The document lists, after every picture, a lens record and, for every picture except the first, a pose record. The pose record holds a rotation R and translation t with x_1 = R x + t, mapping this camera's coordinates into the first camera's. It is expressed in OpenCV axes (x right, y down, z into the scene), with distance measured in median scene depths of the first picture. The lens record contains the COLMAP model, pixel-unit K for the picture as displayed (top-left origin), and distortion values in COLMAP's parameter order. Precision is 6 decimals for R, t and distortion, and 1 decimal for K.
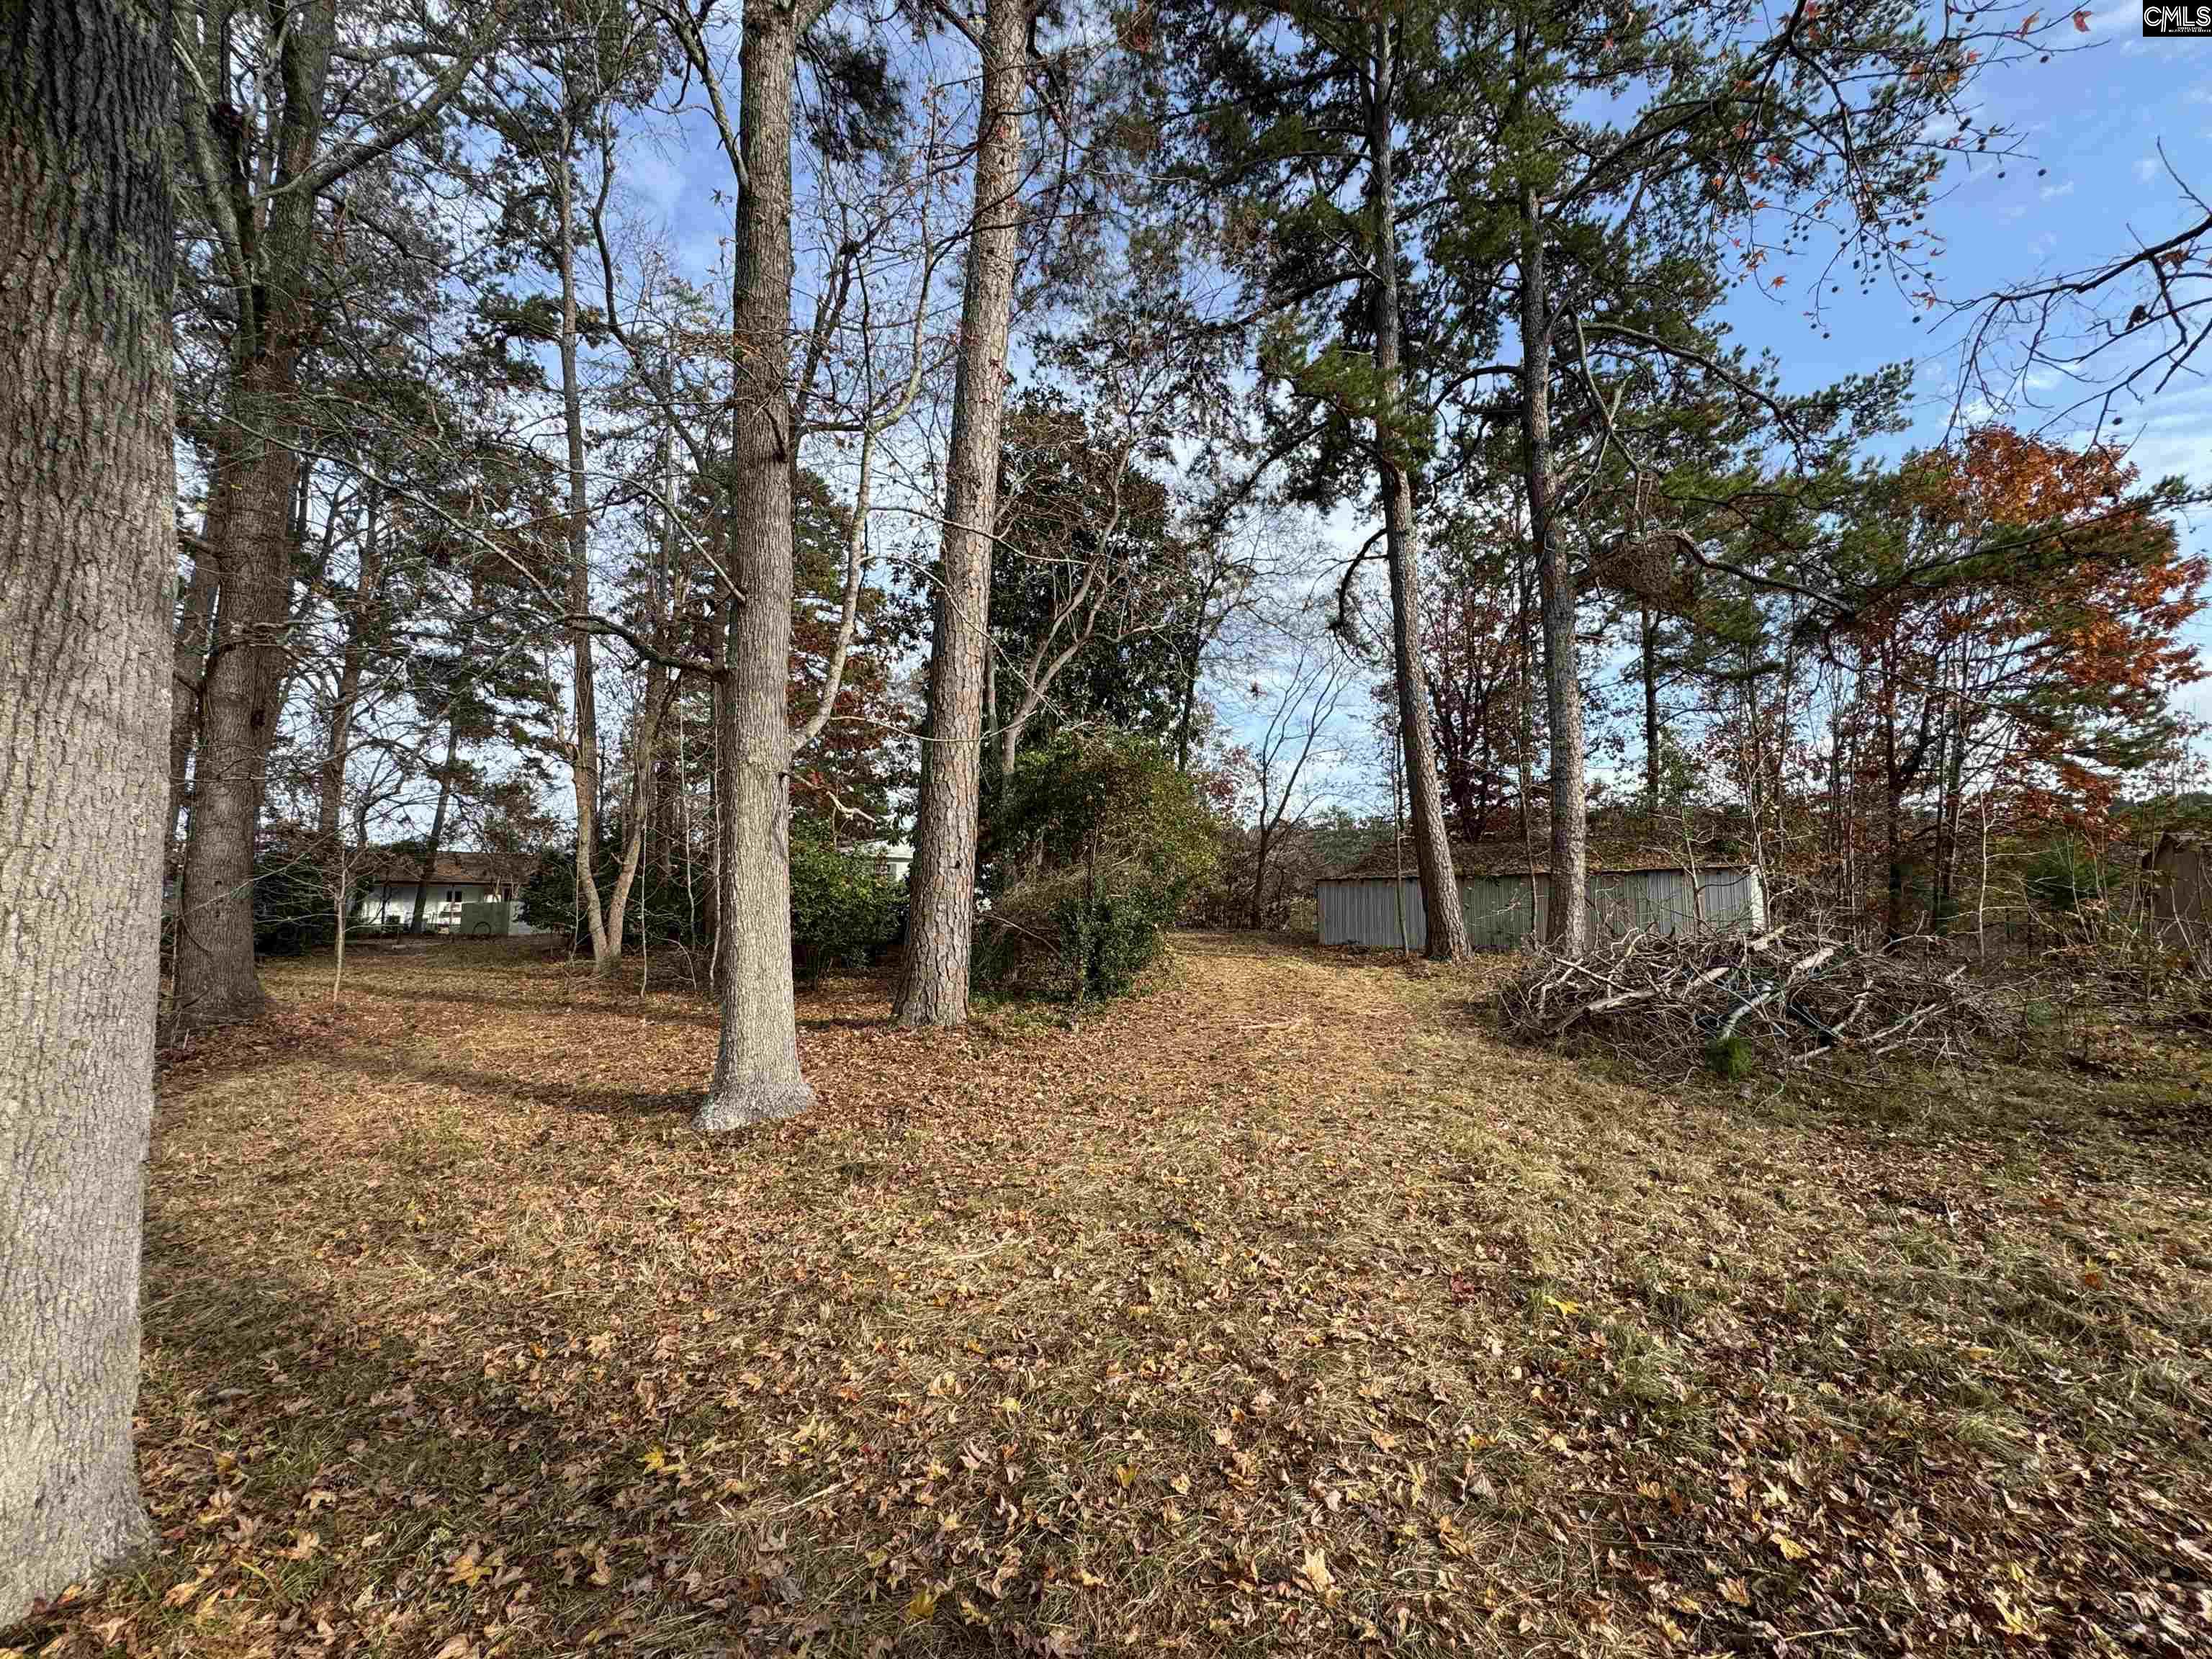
lens RADIAL K [[897.7, 0, 1106.0], [0, 897.7, 829.5], [0, 0, 1]] dist [0.000189, 0.000377]
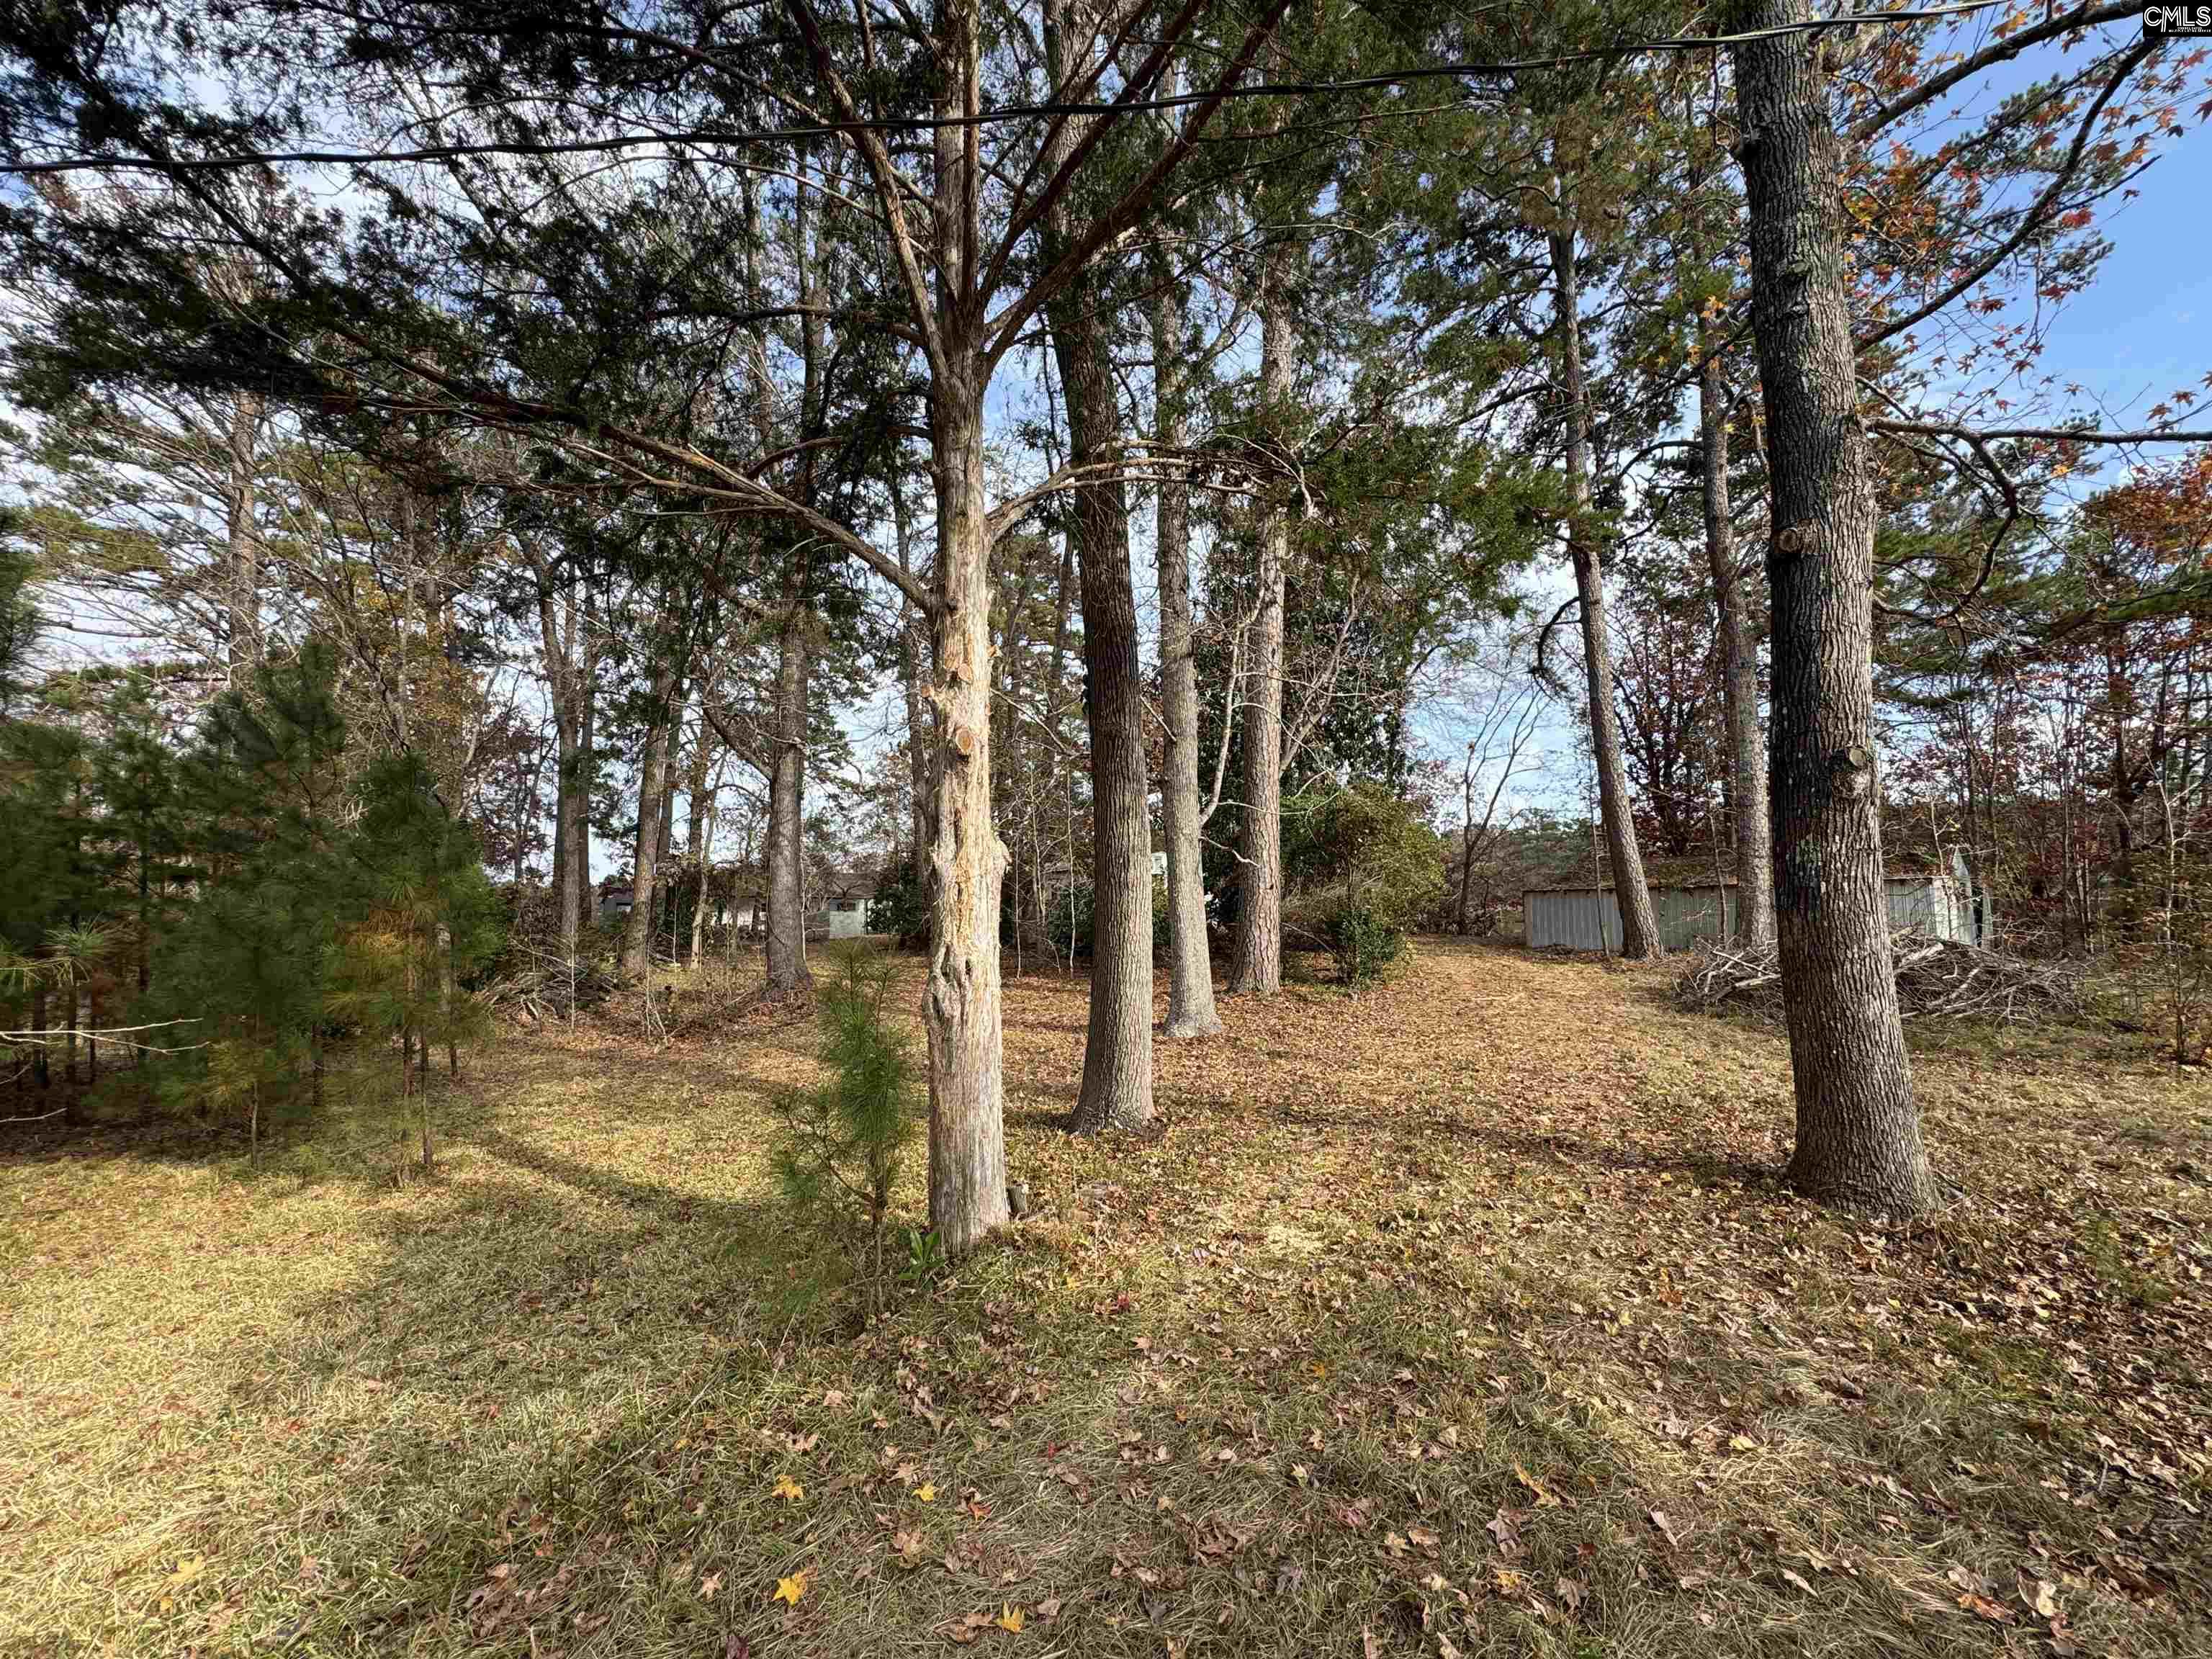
lens RADIAL K [[897.7, 0, 1106.0], [0, 897.7, 829.5], [0, 0, 1]] dist [0.000189, 0.000377]
pose [[0.980416, -0.021163, -0.195797, -0.077796], [0.019383, 0.999752, -0.011000, -0.025428], [0.195981, 0.006990, 0.980583, -0.292923]]
